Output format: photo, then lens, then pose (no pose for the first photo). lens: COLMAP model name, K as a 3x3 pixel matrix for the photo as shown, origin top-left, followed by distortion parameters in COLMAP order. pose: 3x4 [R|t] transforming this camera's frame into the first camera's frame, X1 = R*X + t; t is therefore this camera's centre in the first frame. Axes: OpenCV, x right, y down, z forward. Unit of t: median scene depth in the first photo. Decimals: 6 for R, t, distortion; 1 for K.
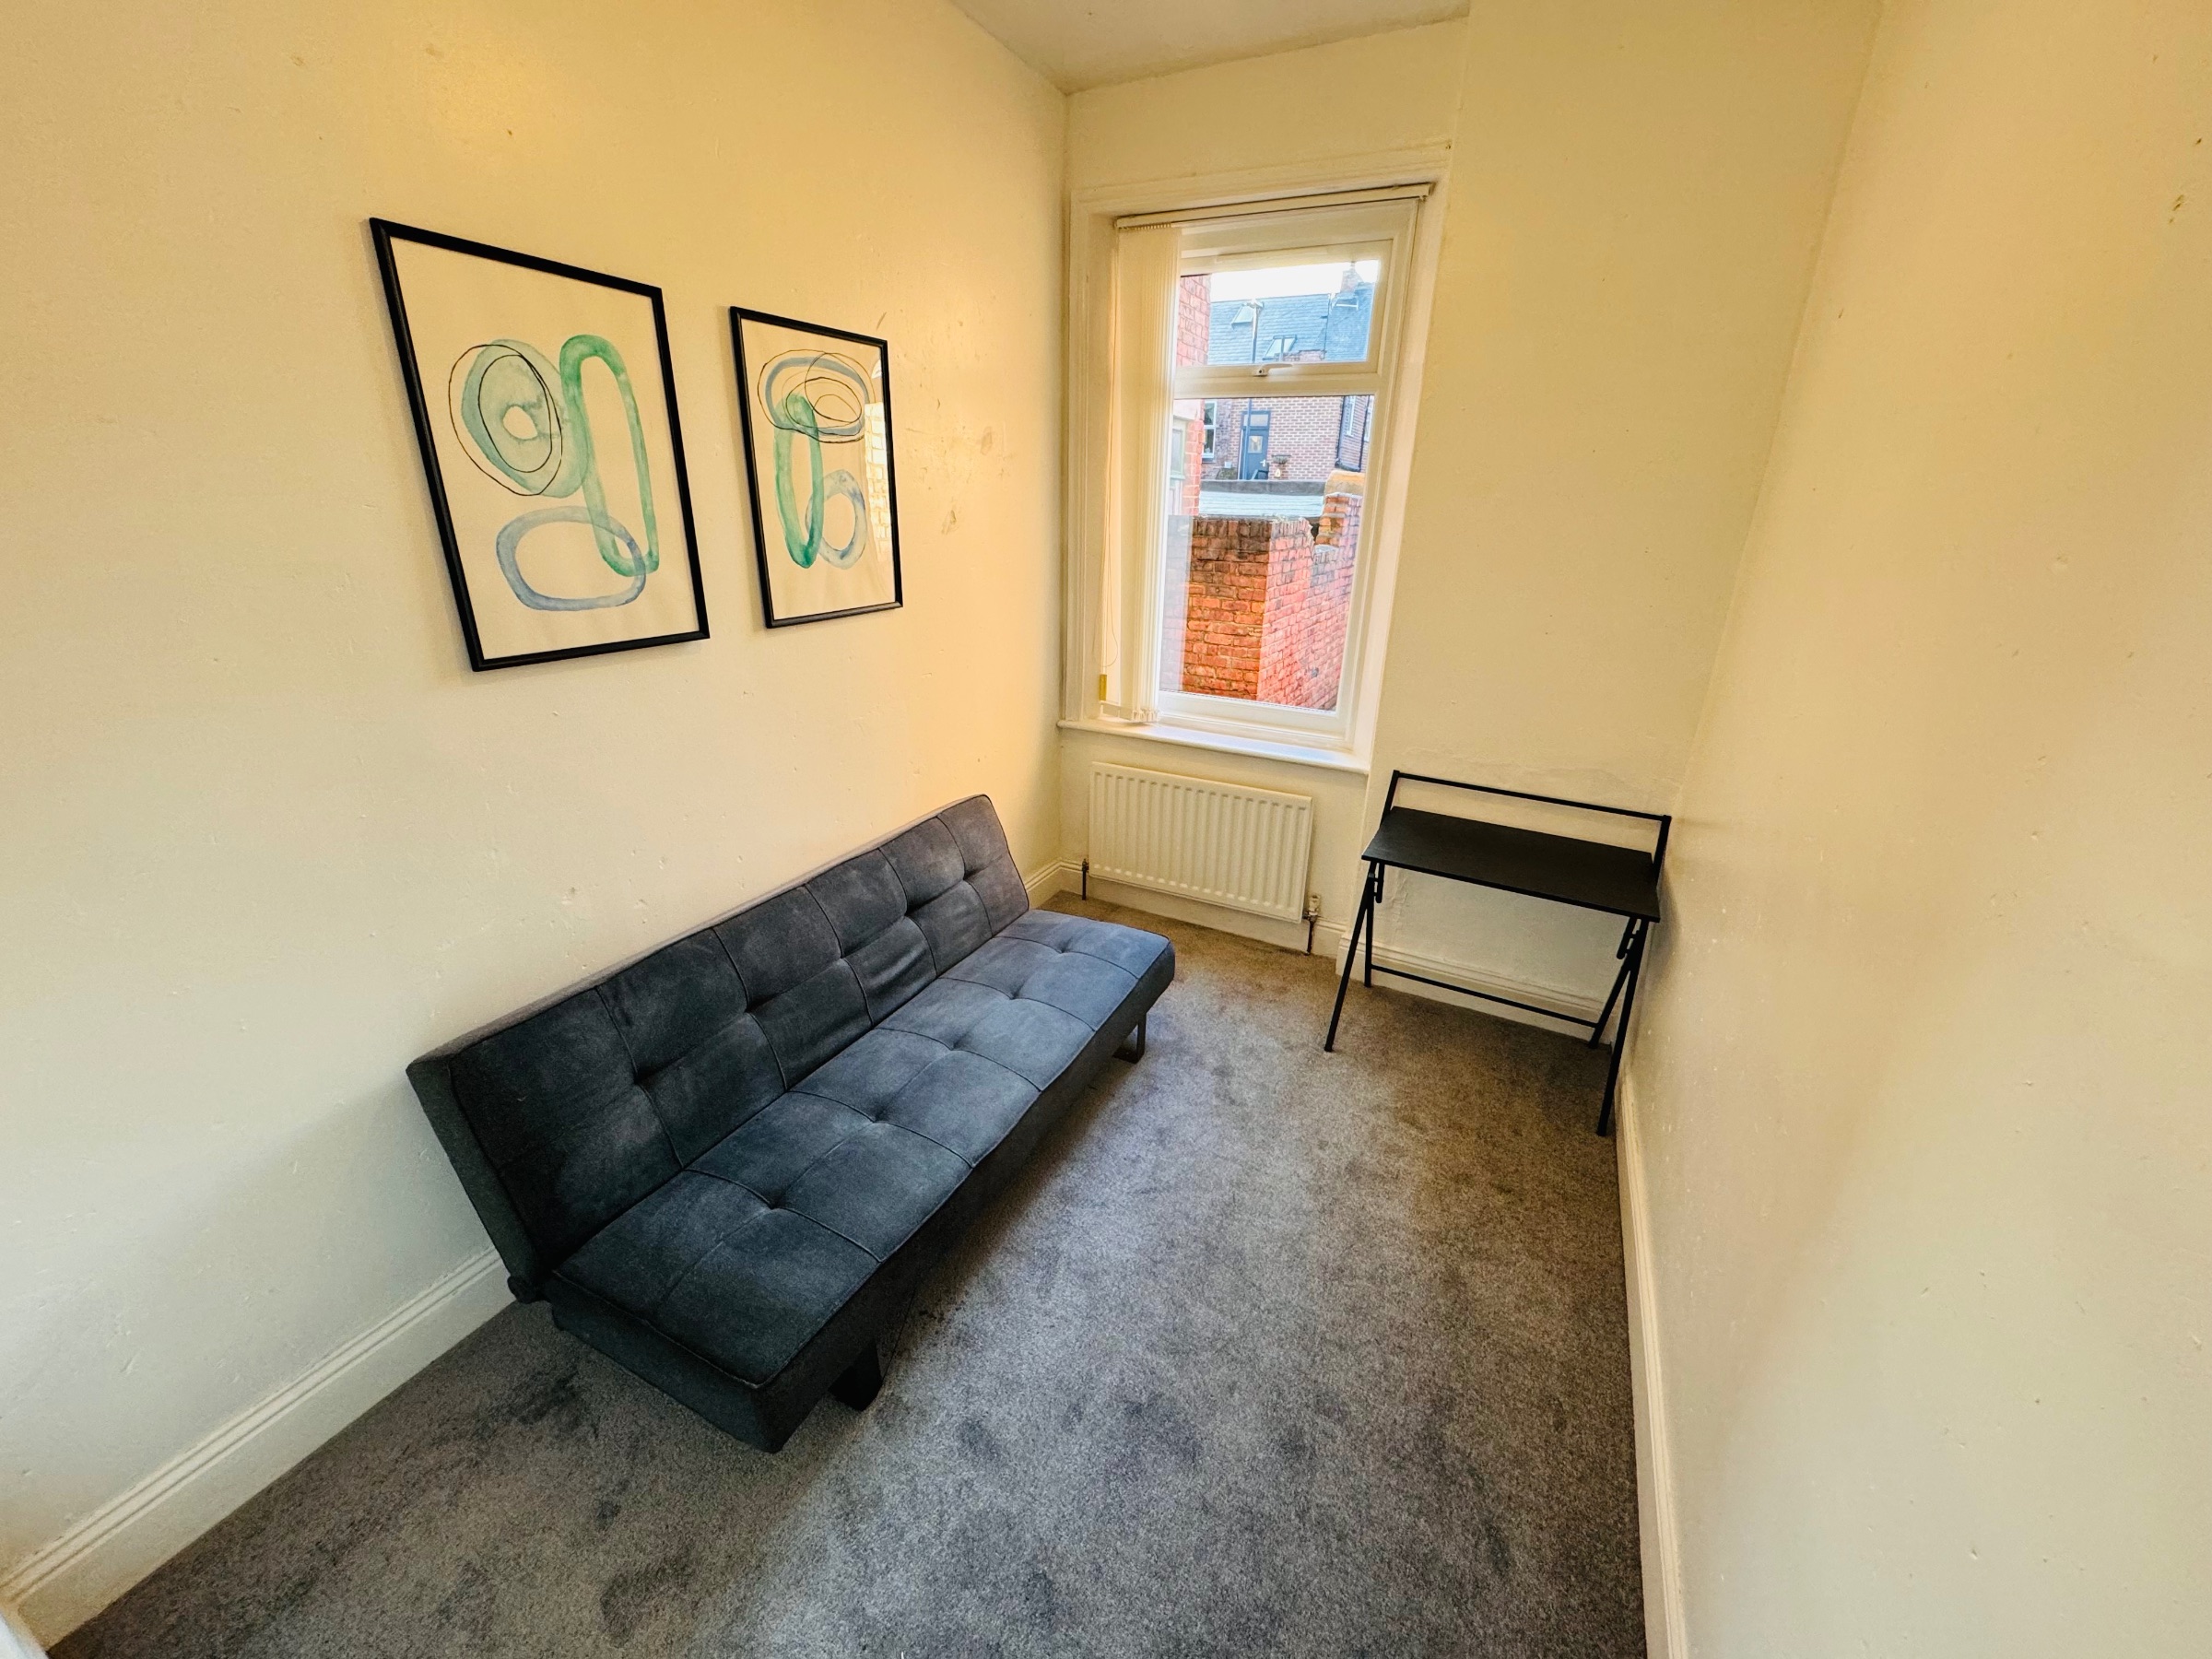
lens RADIAL K [[872.6, 0, 1108.1], [0, 872.6, 830.3], [0, 0, 1]] dist [-0.004411, -0.000571]
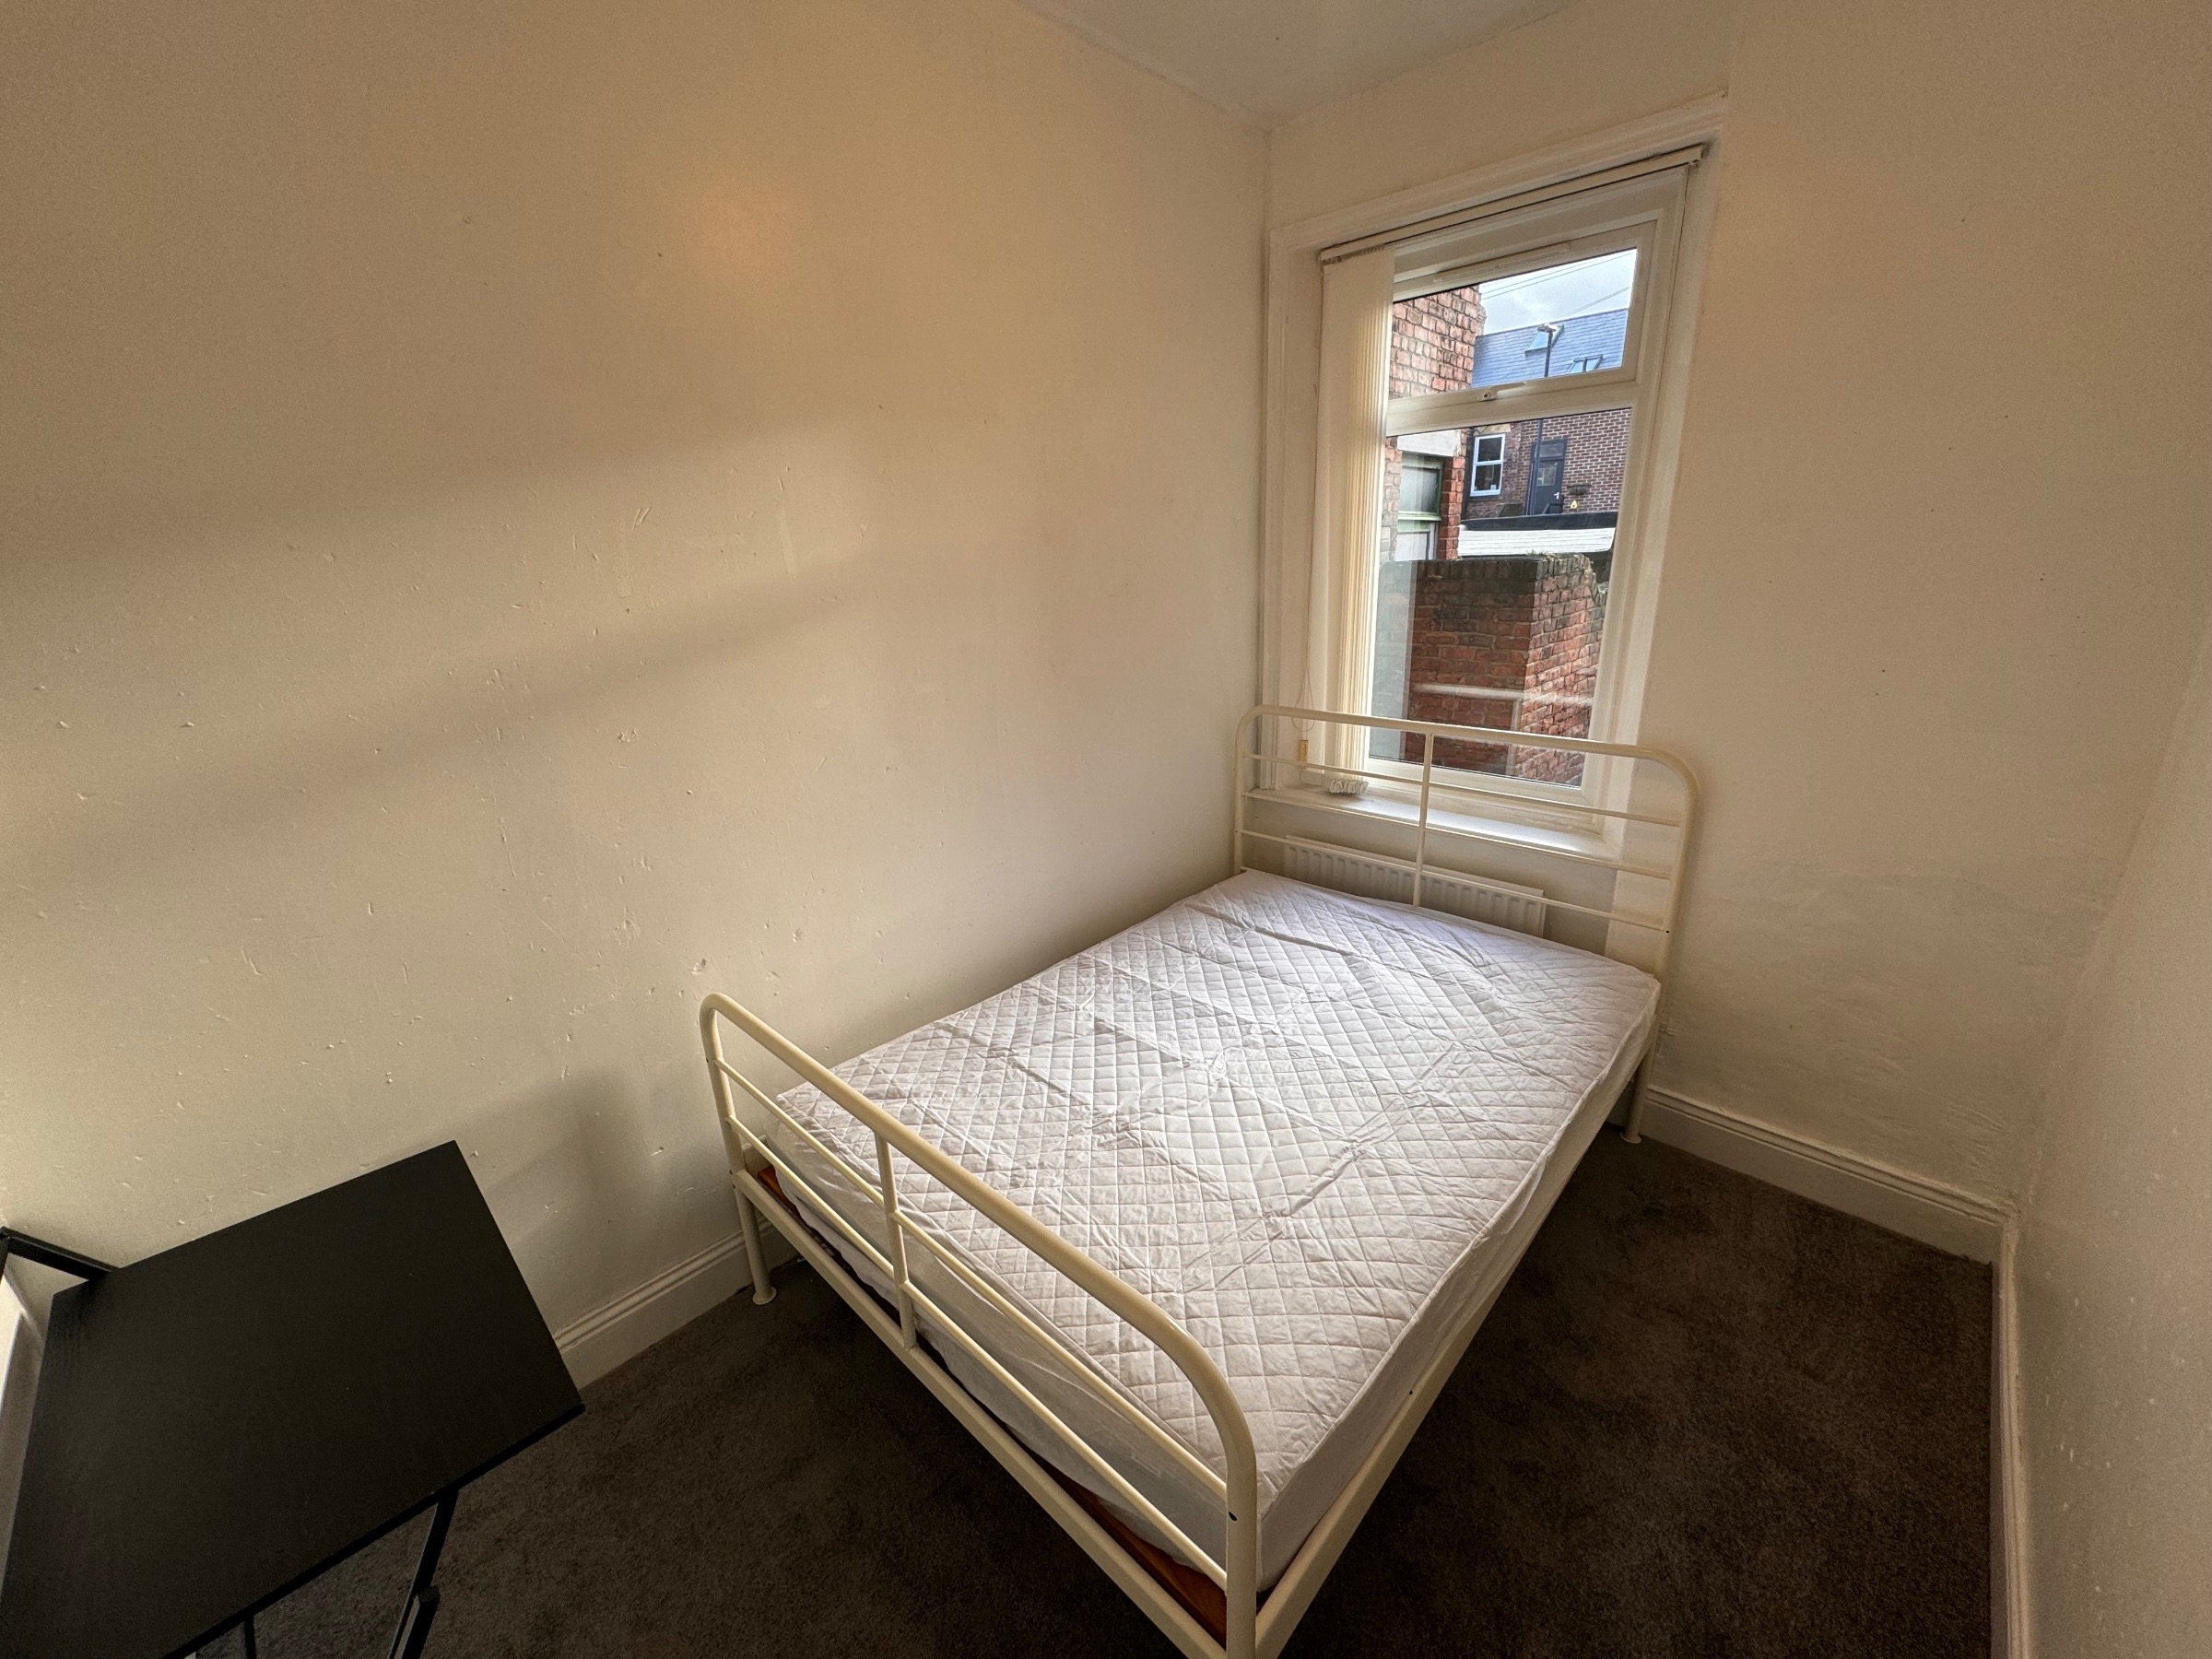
lens RADIAL K [[872.6, 0, 1109.0], [0, 872.6, 827.3], [0, 0, 1]] dist [-0.004411, -0.000571]
pose [[0.954363, 0.030004, -0.297138, 0.069536], [-0.047217, 0.997586, -0.050923, -0.028872], [0.294893, 0.062629, 0.953476, 0.072544]]
